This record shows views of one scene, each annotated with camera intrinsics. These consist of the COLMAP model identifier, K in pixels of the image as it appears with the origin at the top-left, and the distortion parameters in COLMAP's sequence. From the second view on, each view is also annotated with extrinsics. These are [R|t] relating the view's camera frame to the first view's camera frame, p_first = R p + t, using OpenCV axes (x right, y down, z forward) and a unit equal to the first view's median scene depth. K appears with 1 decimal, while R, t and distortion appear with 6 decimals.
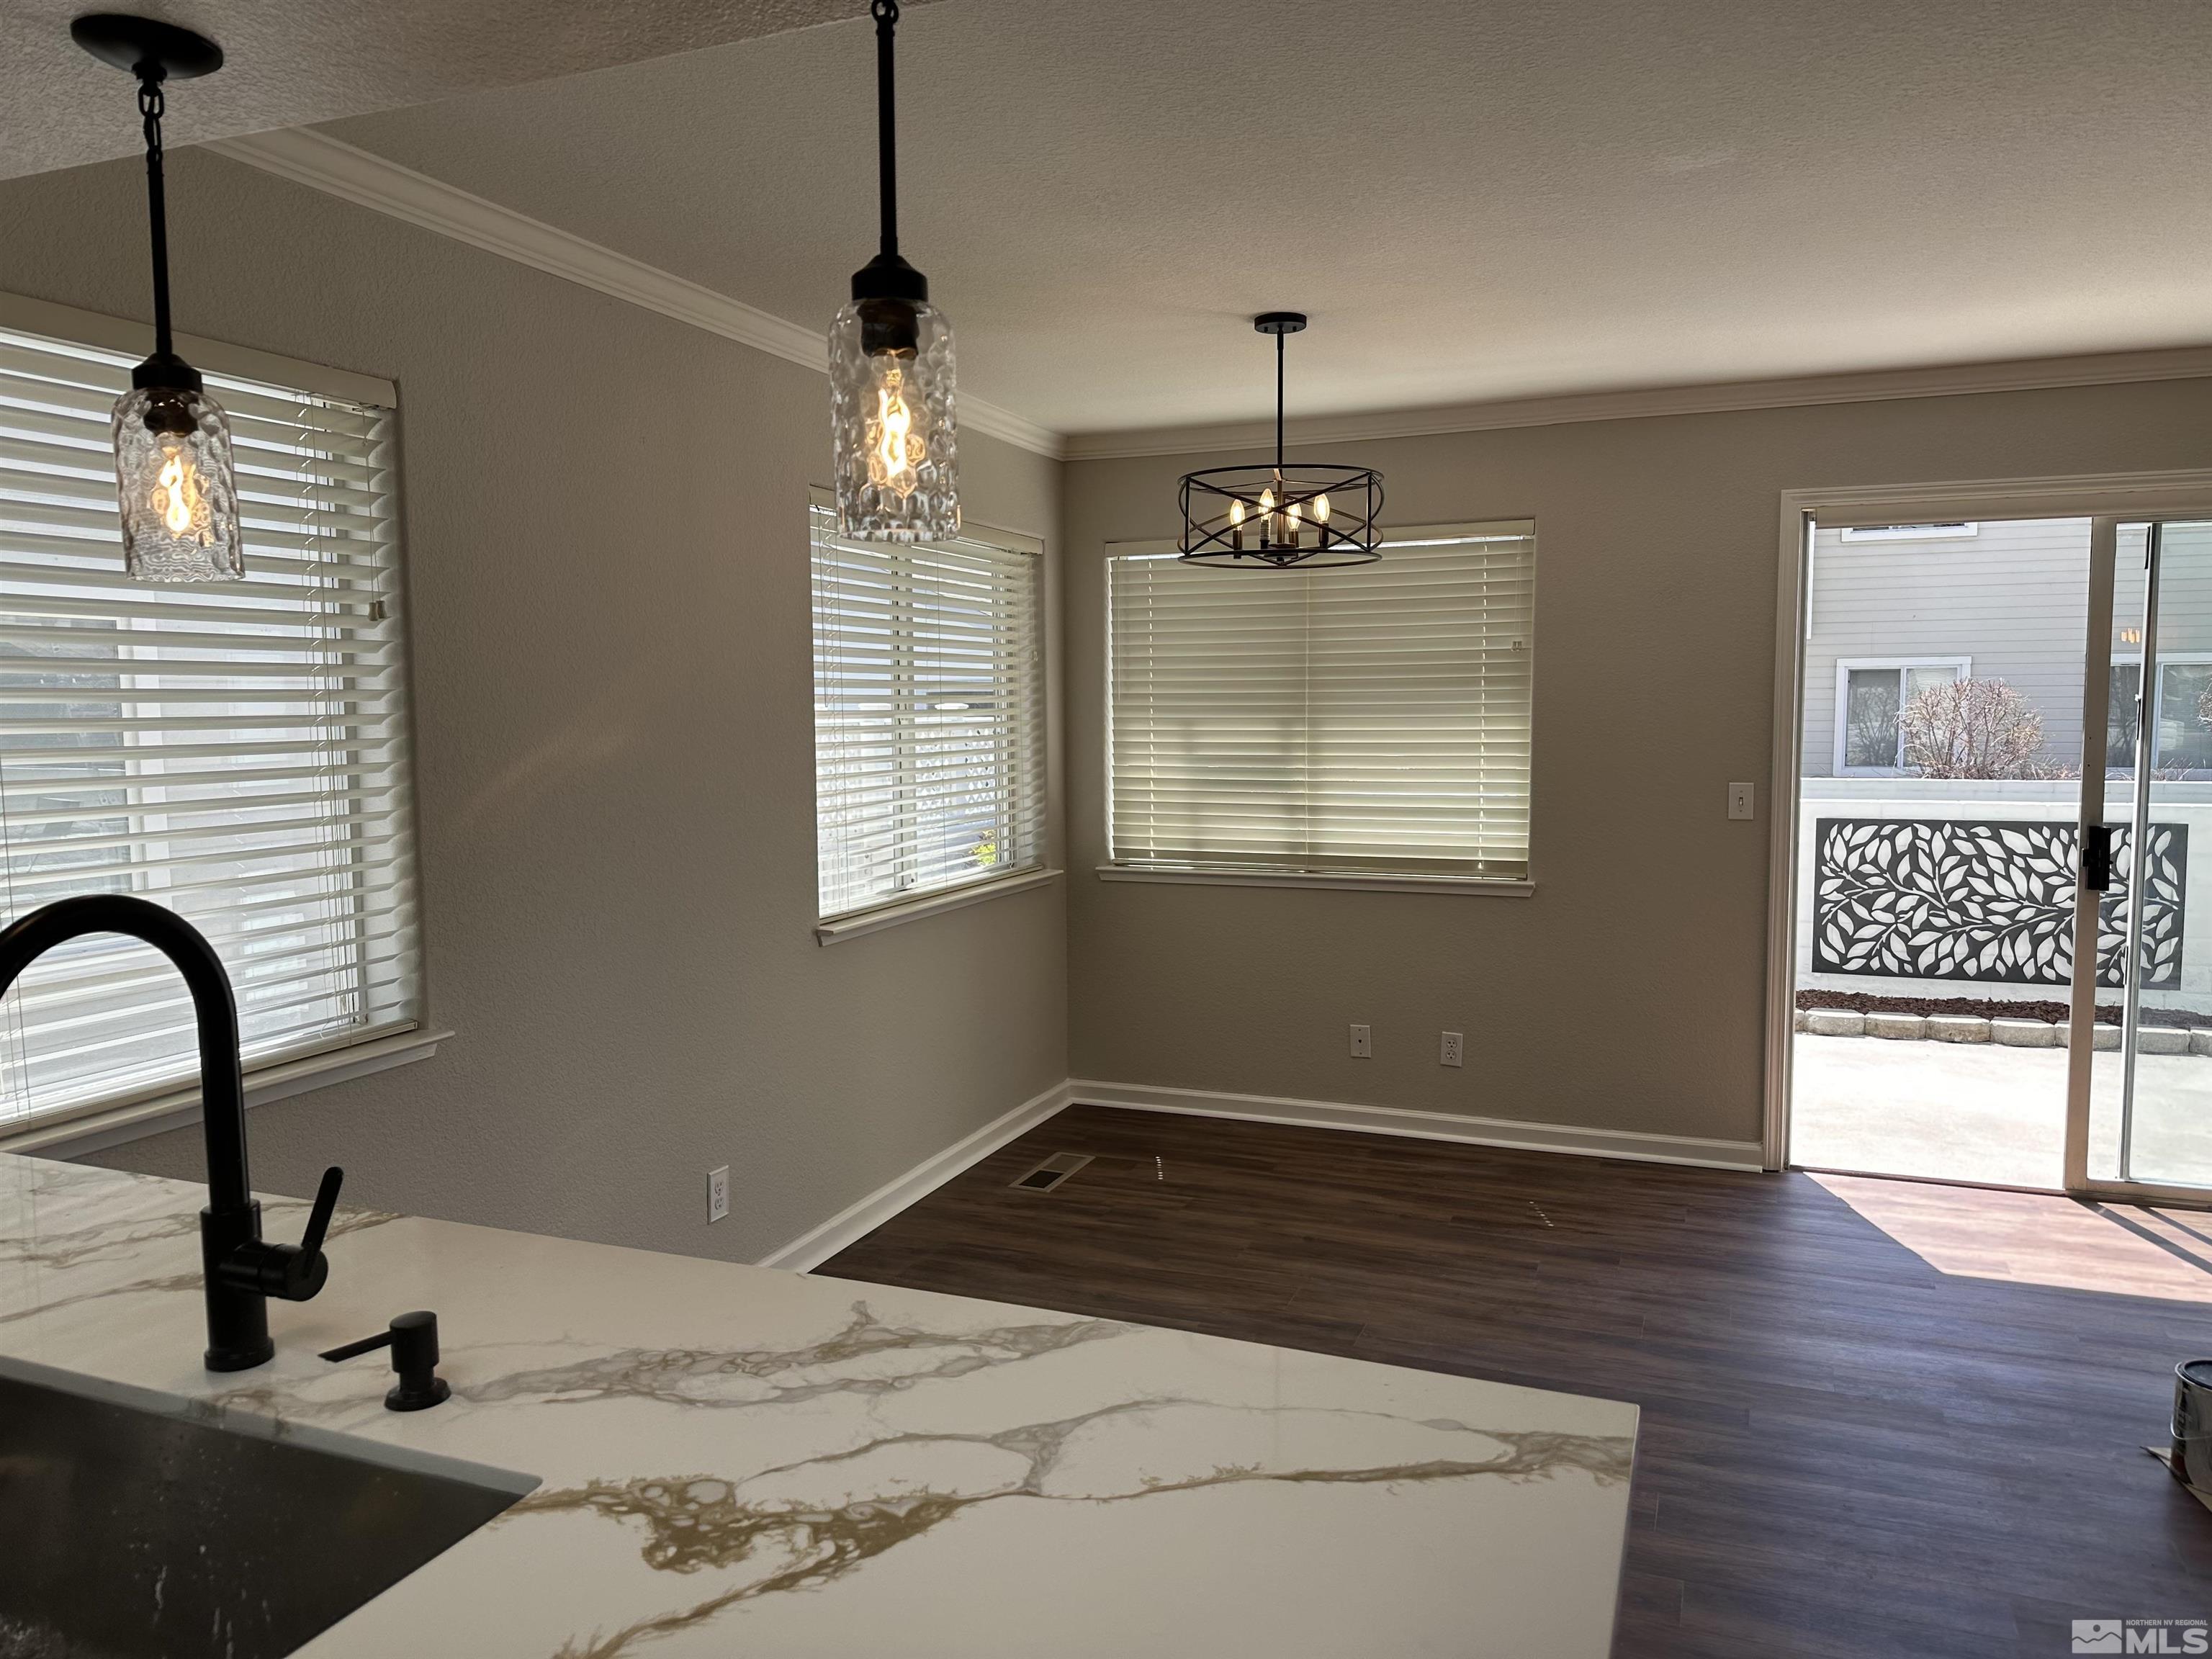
lens RADIAL K [[1526.2, 0, 1106.0], [0, 1526.2, 829.5], [0, 0, 1]] dist [0.058628, -0.075371]
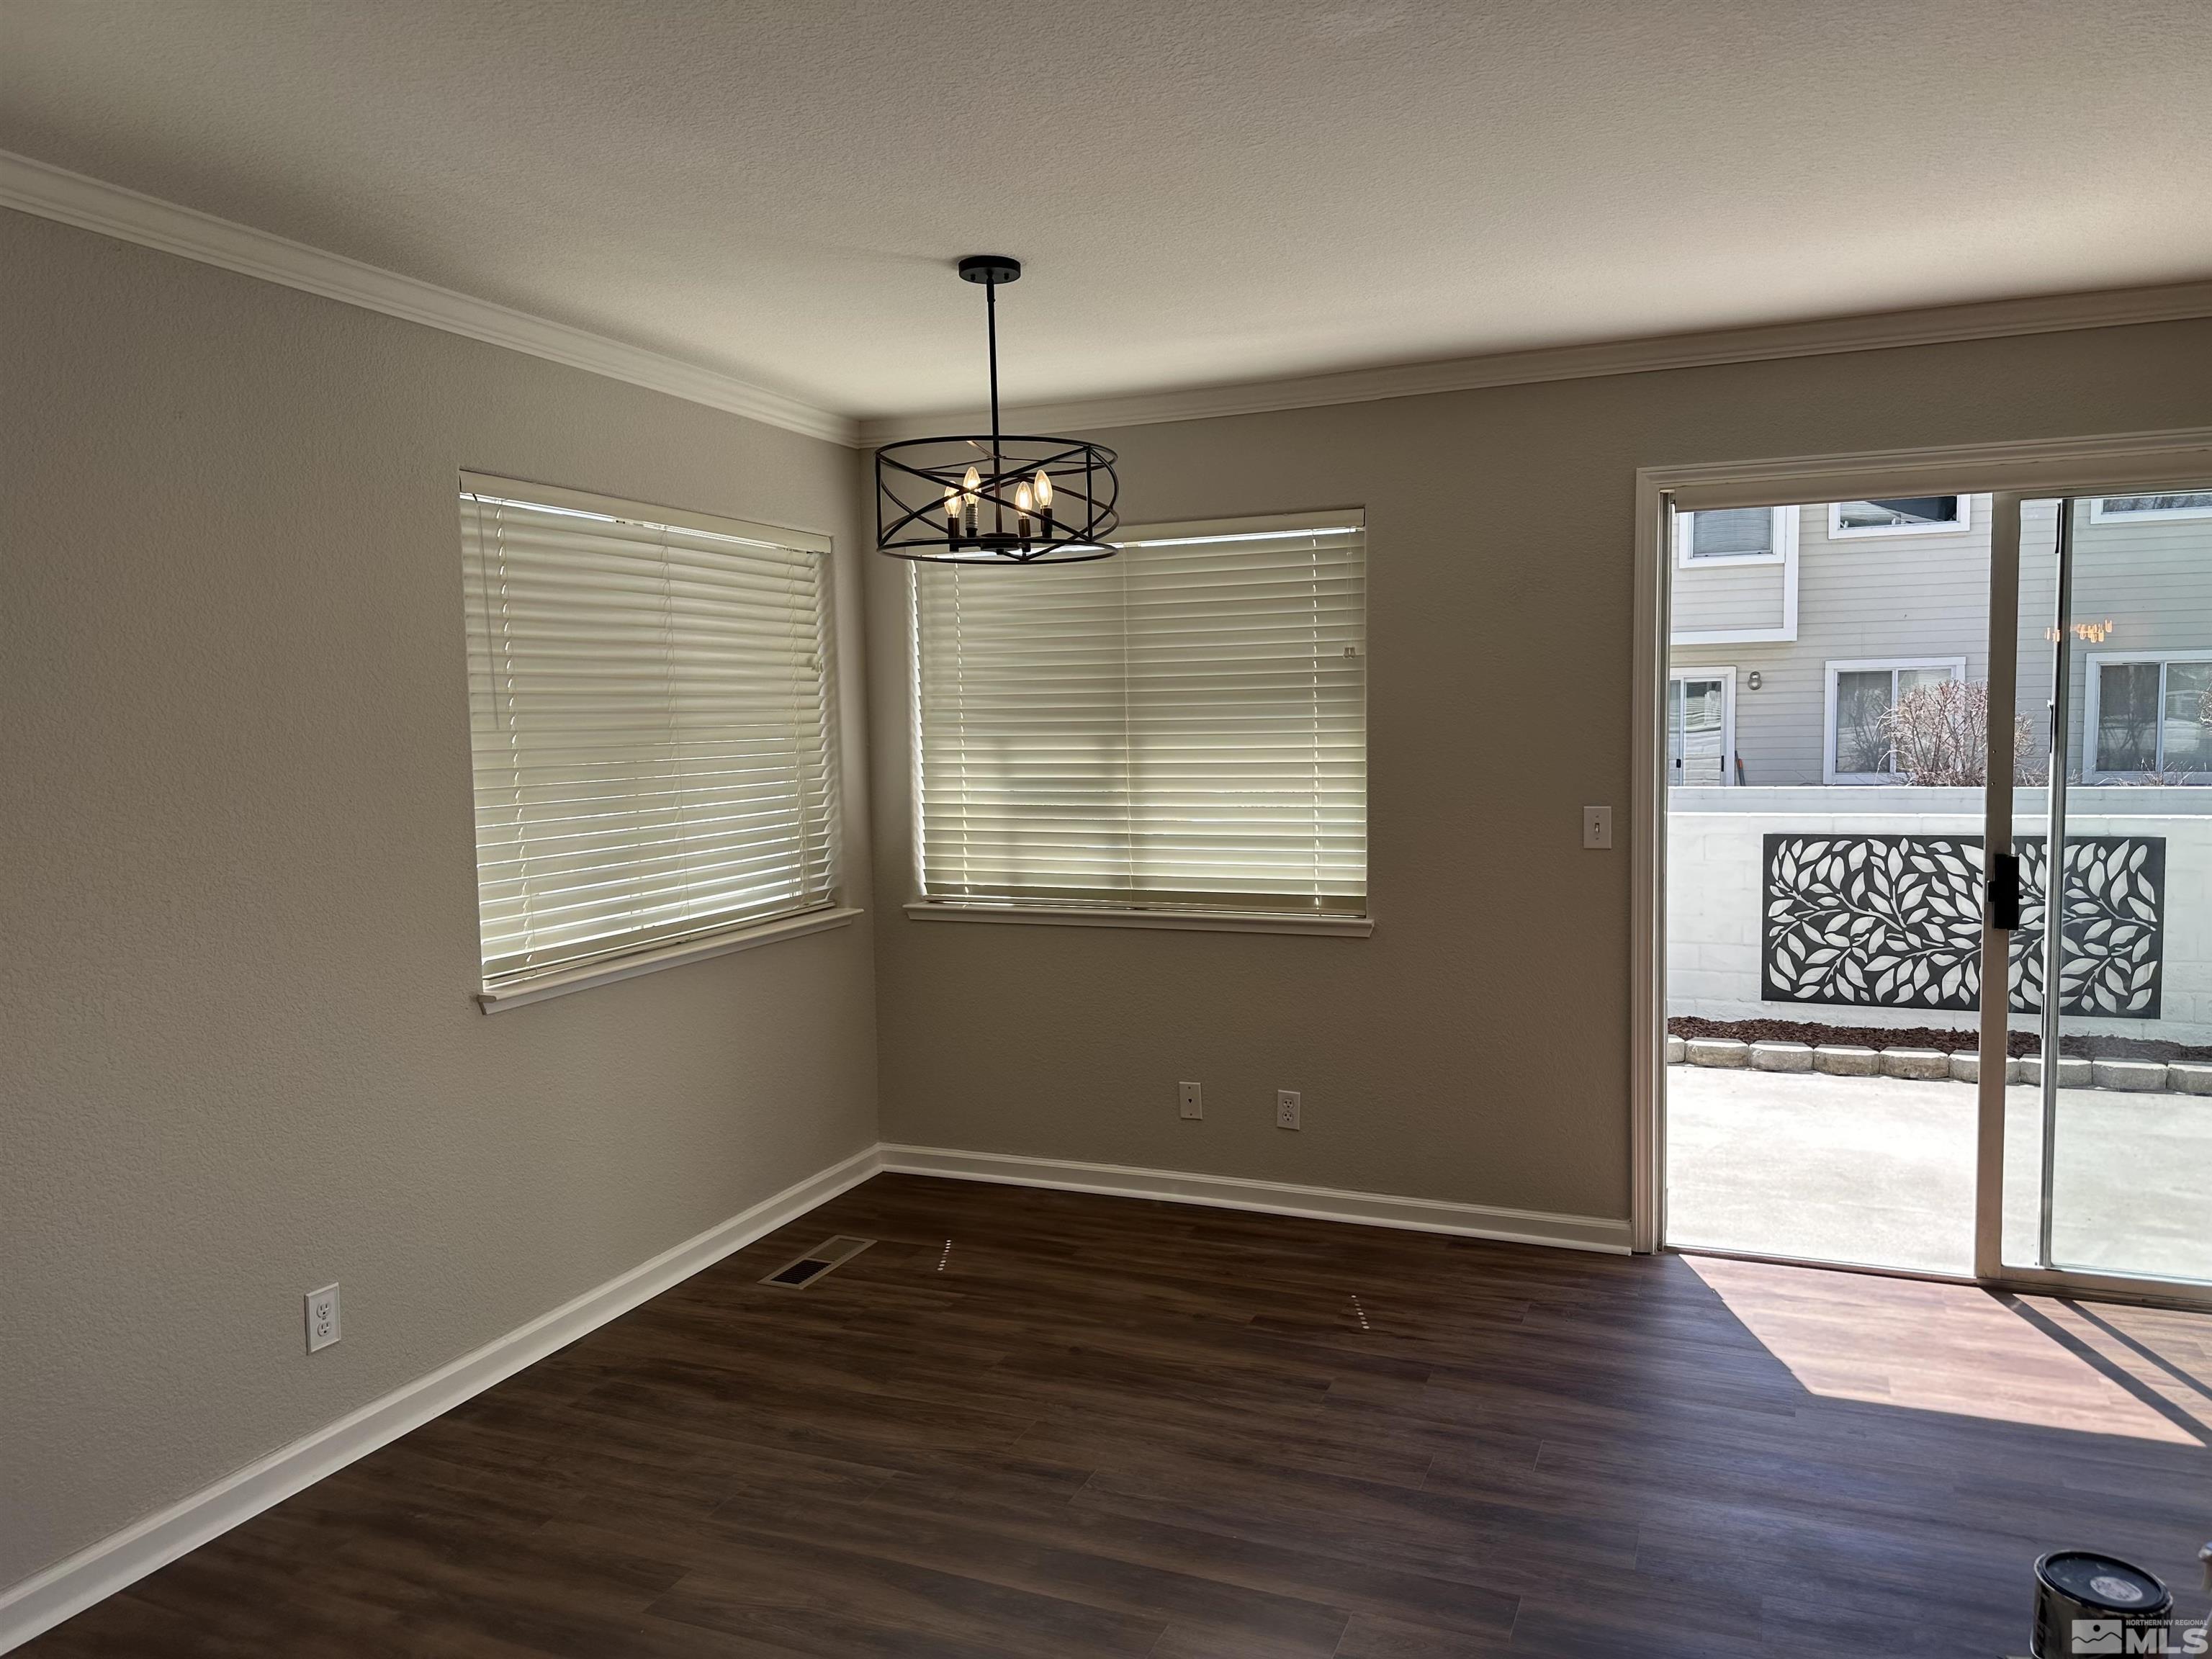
lens RADIAL K [[1529.7, 0, 1106.0], [0, 1529.7, 829.5], [0, 0, 1]] dist [0.060140, -0.079369]
pose [[0.999871, -0.009961, -0.012629, 0.135033], [0.009875, 0.999928, -0.006871, -0.013136], [0.012697, 0.006745, 0.999897, 0.118281]]
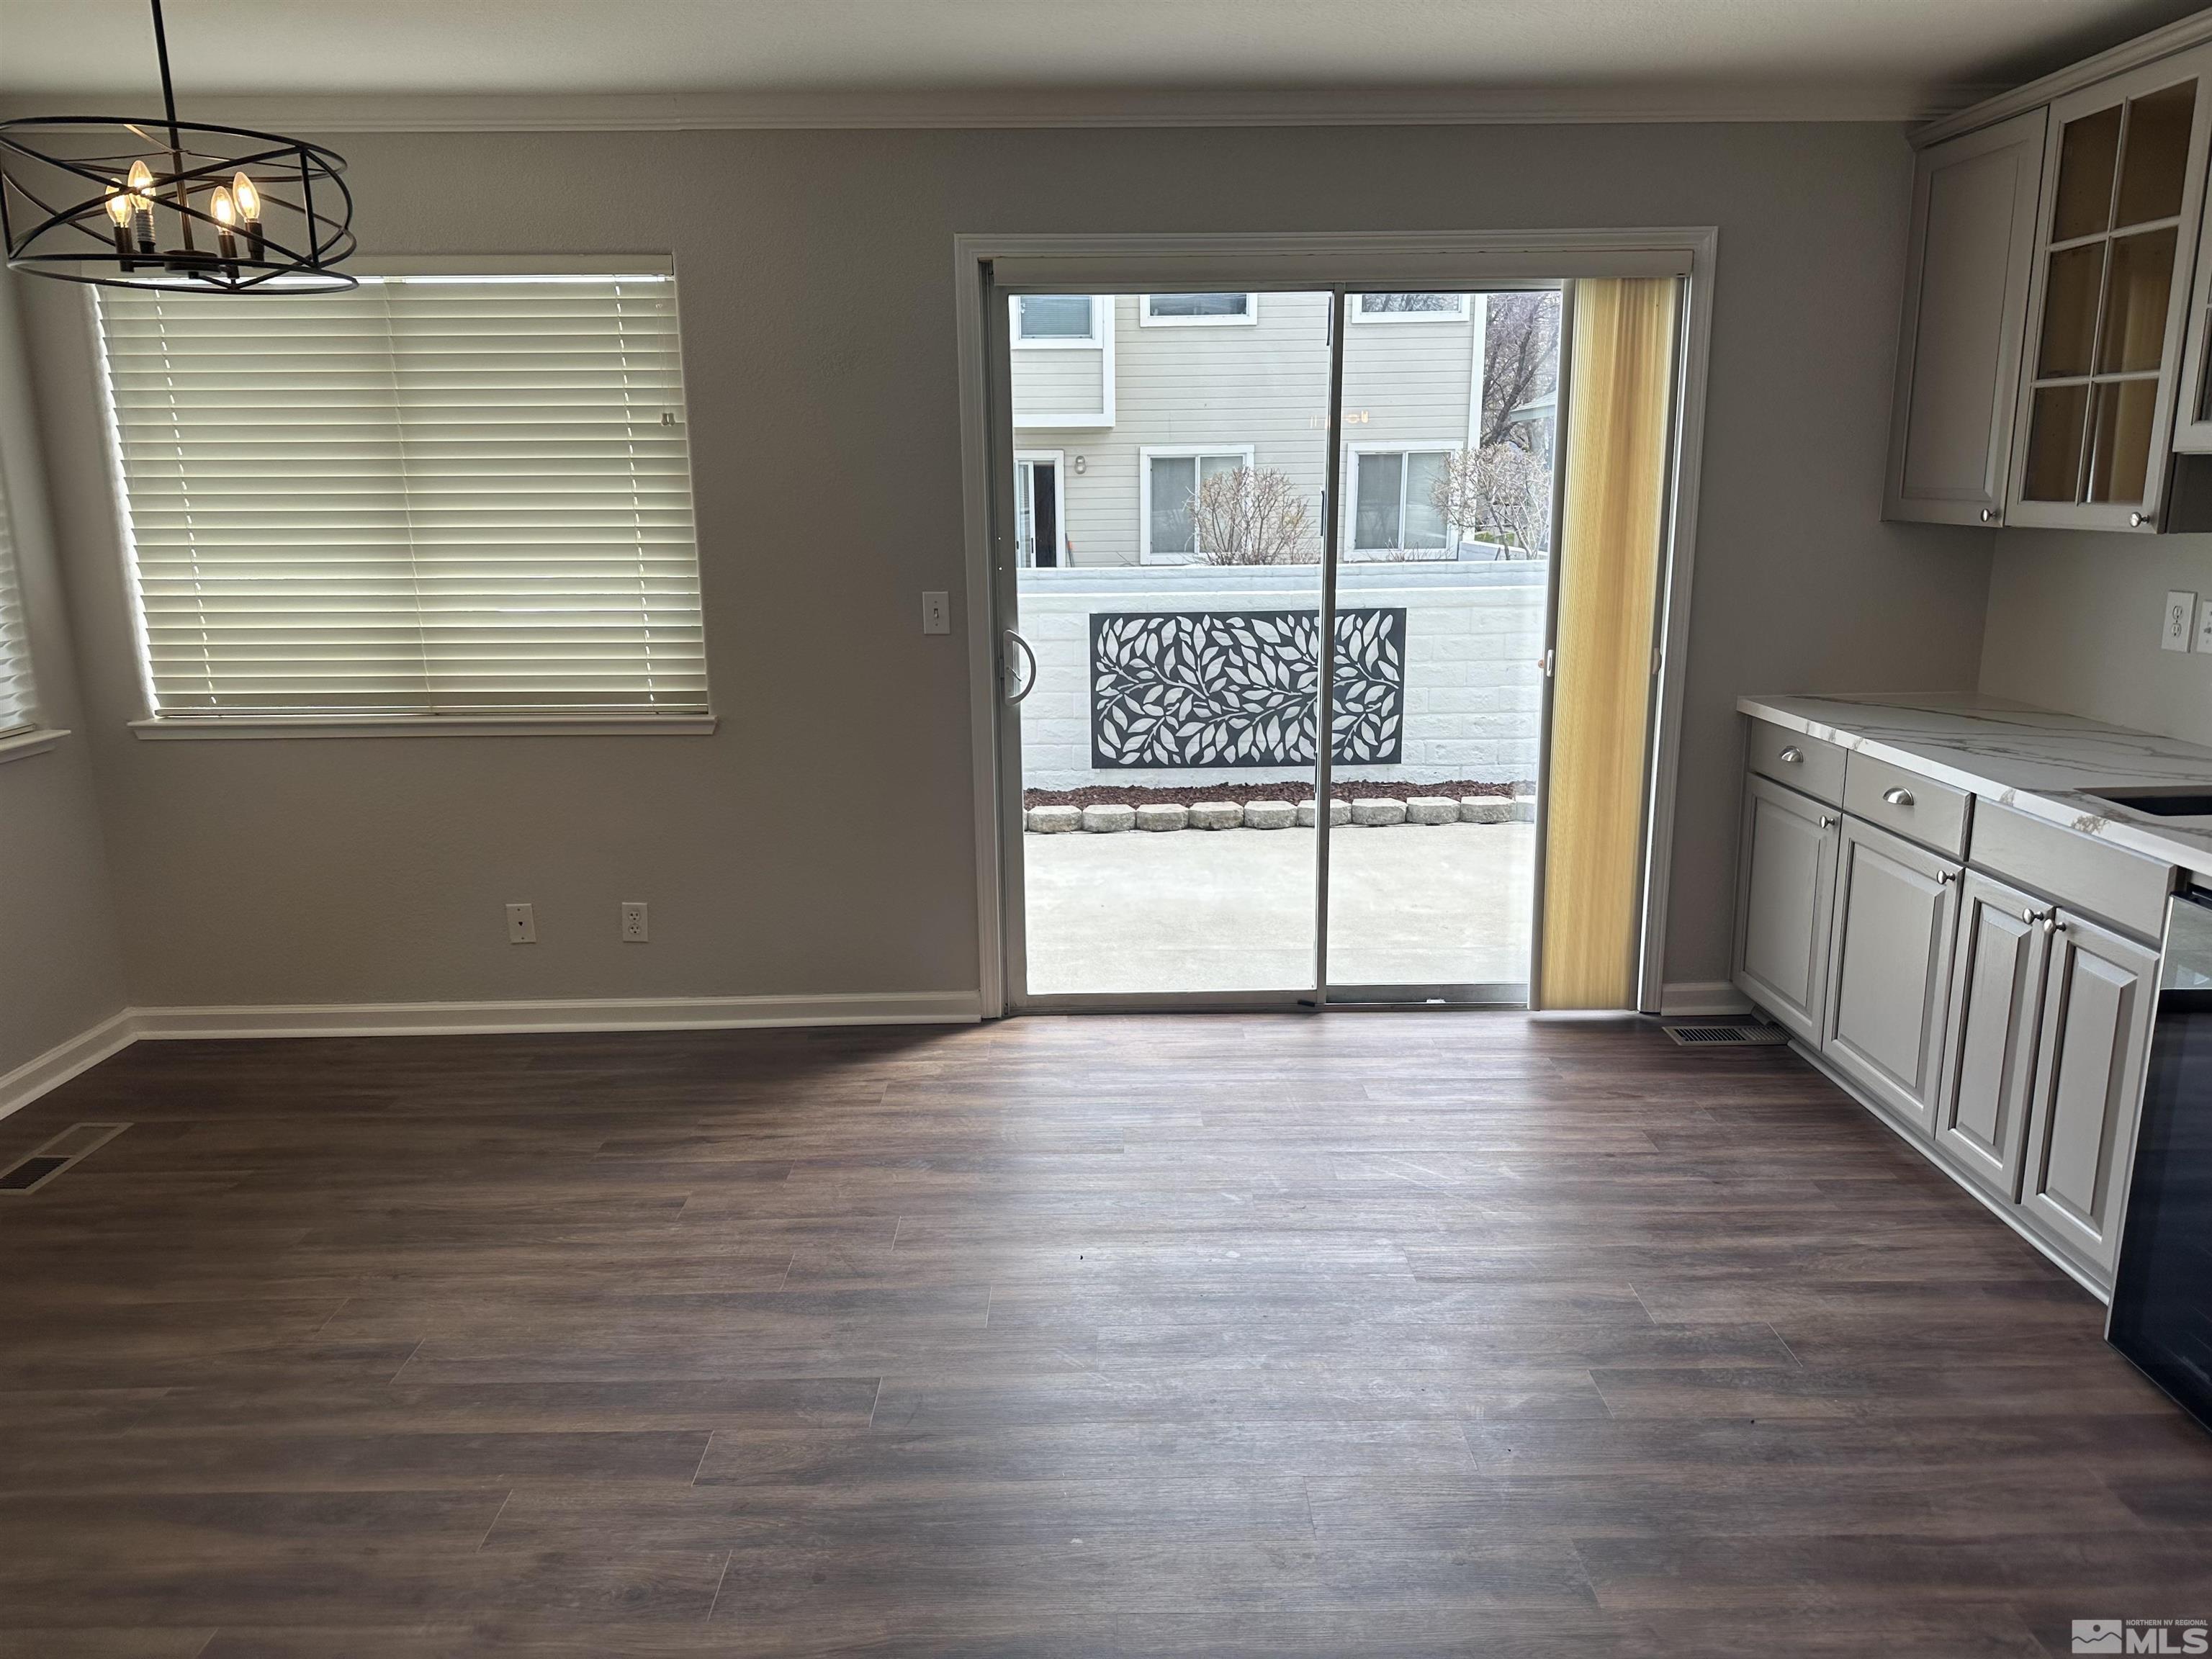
lens RADIAL K [[1526.2, 0, 1106.0], [0, 1526.2, 829.5], [0, 0, 1]] dist [0.058628, -0.075371]
pose [[0.920906, -0.086937, 0.379966, 0.152086], [0.035280, 0.989399, 0.140871, -0.013850], [-0.388185, -0.116324, 0.914211, 0.151830]]
